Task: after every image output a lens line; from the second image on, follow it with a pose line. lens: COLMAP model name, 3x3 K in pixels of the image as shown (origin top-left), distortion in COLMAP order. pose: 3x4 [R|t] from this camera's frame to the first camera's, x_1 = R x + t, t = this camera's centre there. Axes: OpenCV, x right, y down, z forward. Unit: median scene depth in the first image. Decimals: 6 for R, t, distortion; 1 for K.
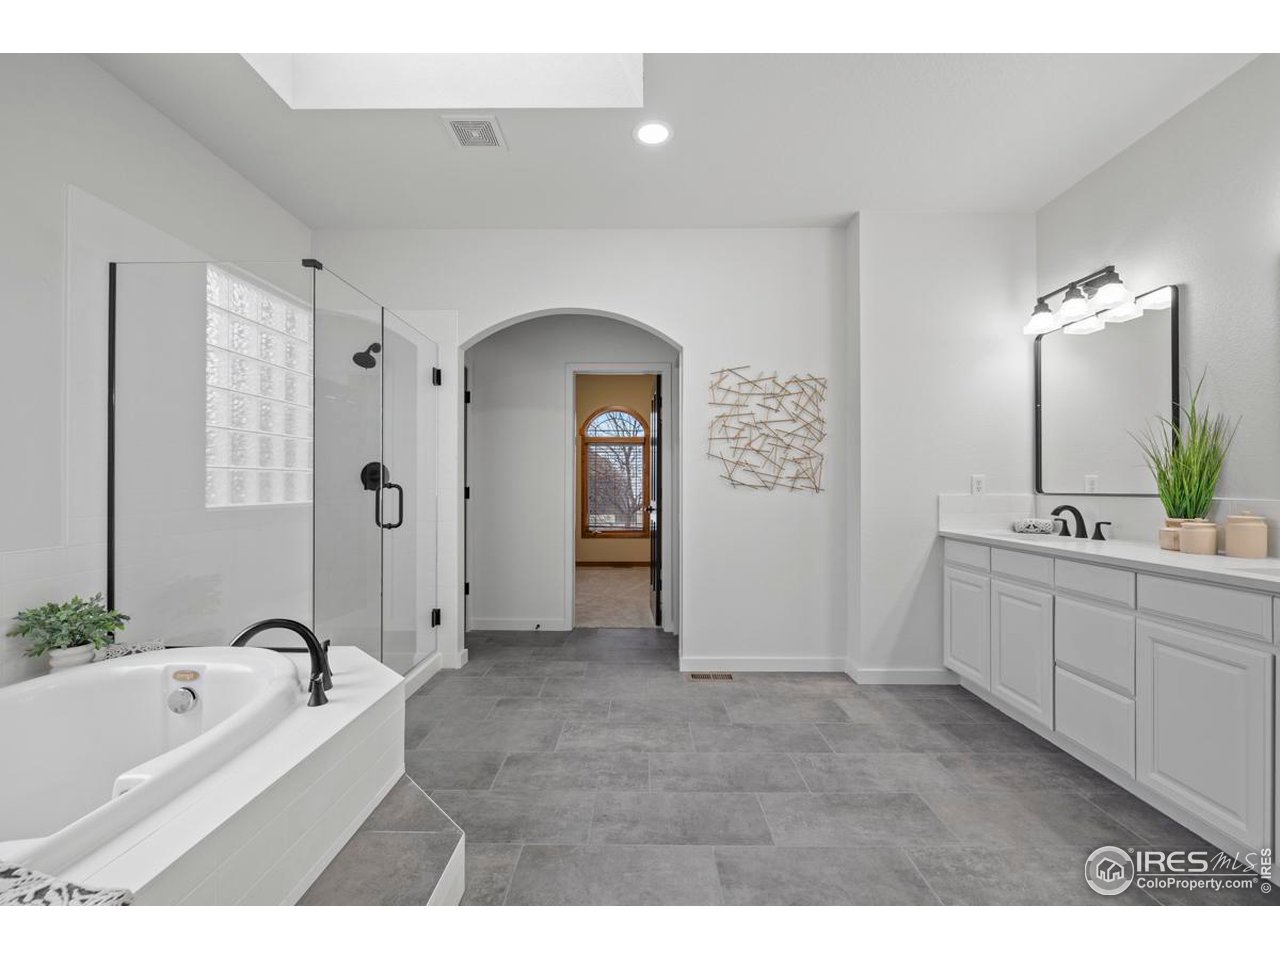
lens RADIAL K [[546.4, 0, 640.1], [0, 546.4, 484.8], [0, 0, 1]] dist [-0.003066, -0.000274]
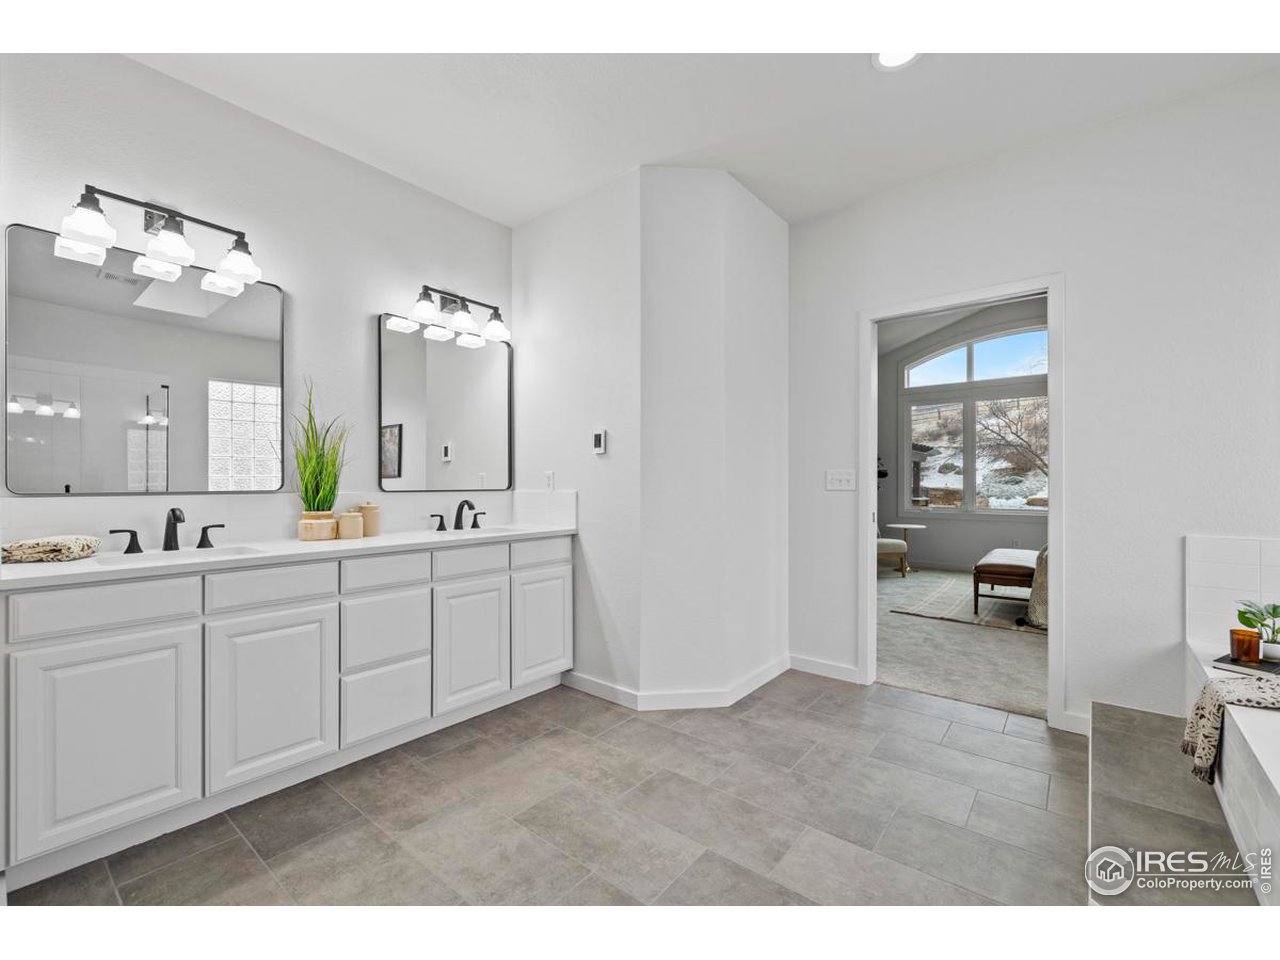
lens RADIAL K [[546.4, 0, 634.0], [0, 546.4, 485.3], [0, 0, 1]] dist [-0.003066, -0.000274]
pose [[-0.779225, 0.000005, 0.626744, -0.213752], [-0.005648, 0.999959, -0.007029, 0.011389], [-0.626719, -0.009017, -0.779193, 1.494819]]
